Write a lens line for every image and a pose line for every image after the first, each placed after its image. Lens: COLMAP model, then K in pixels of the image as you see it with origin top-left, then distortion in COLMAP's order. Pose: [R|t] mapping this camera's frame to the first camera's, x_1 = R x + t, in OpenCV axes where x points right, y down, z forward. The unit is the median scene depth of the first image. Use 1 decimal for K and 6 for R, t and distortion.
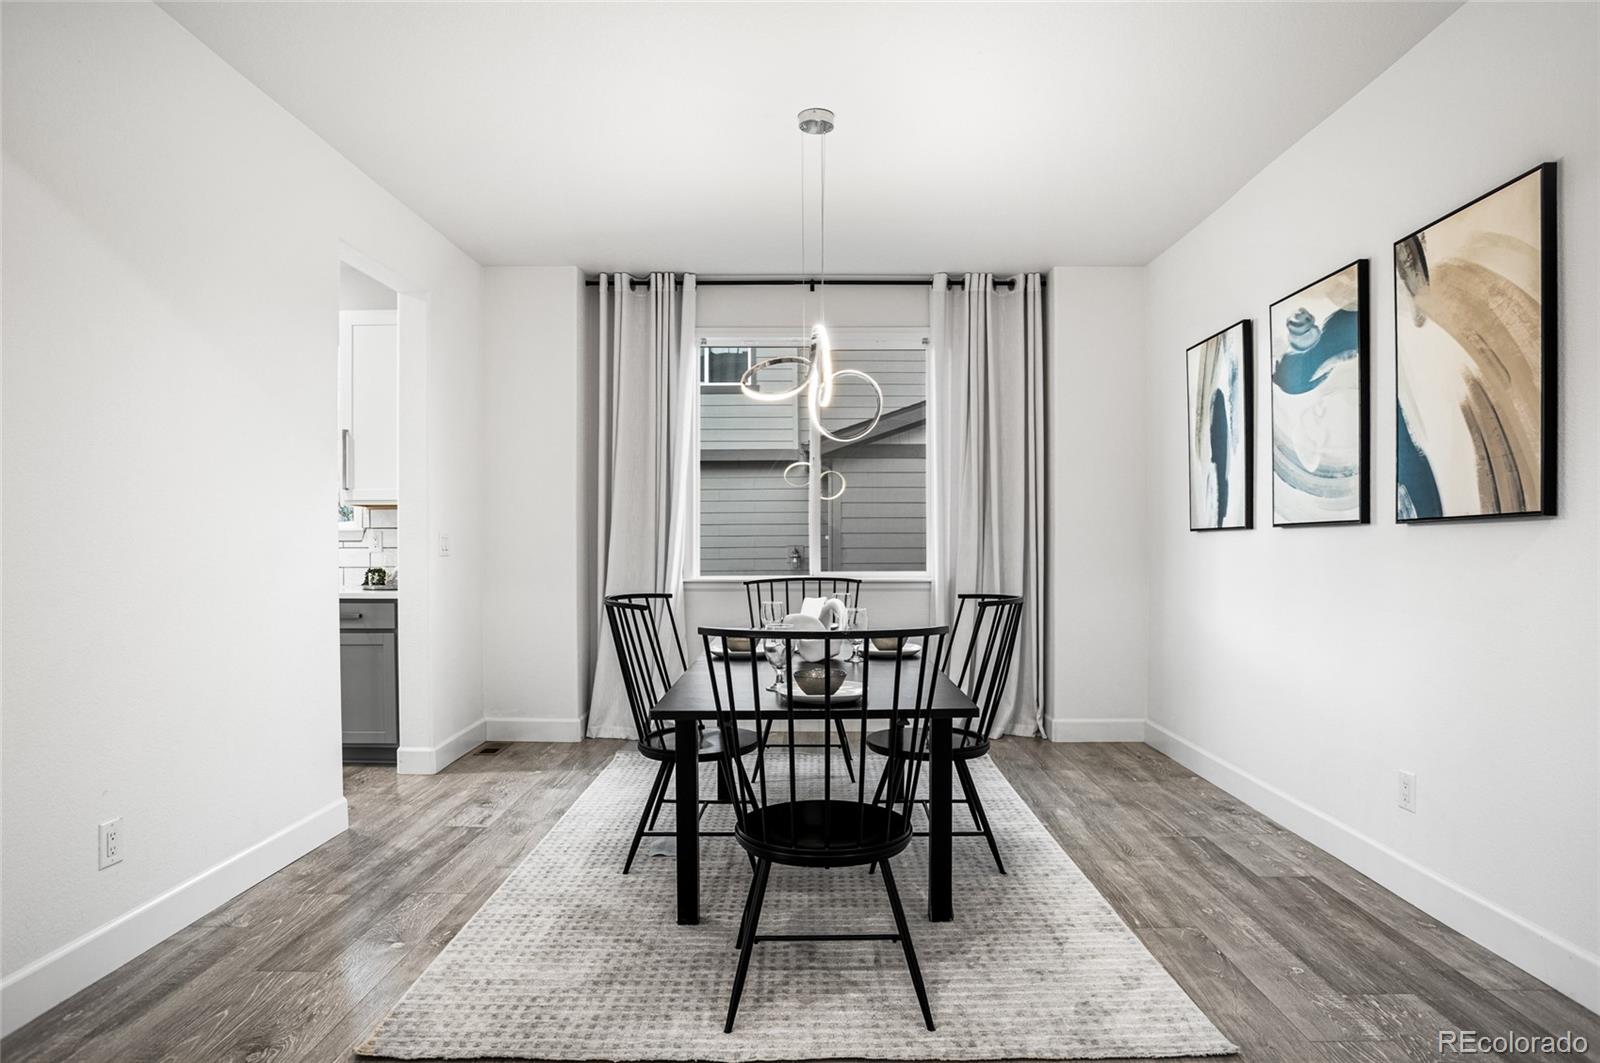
lens RADIAL K [[934.6, 0, 798.5], [0, 934.6, 540.4], [0, 0, 1]] dist [-0.000424, -0.000547]
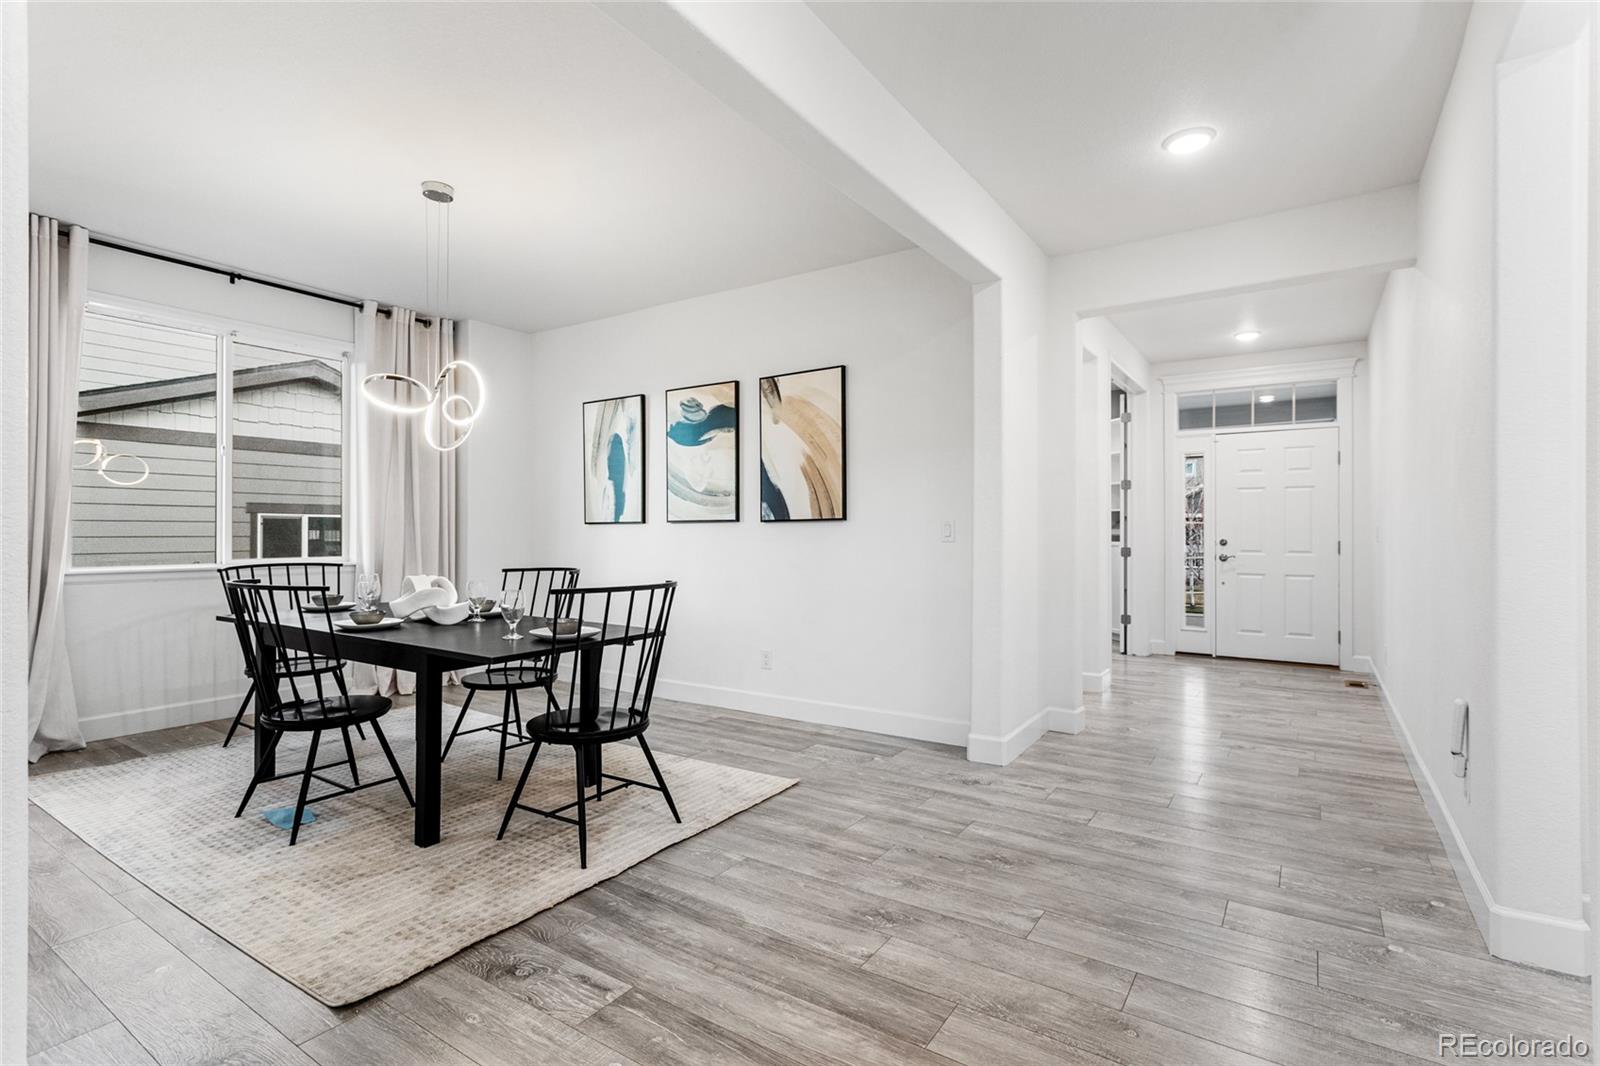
lens RADIAL K [[779.5, 0, 800.0], [0, 779.5, 533.0], [0, 0, 1]] dist [-0.045047, 0.029650]
pose [[0.541349, 0.001721, 0.840796, -0.575206], [-0.005095, 0.999986, 0.001234, 0.002082], [-0.840782, -0.004952, 0.541351, 0.041081]]
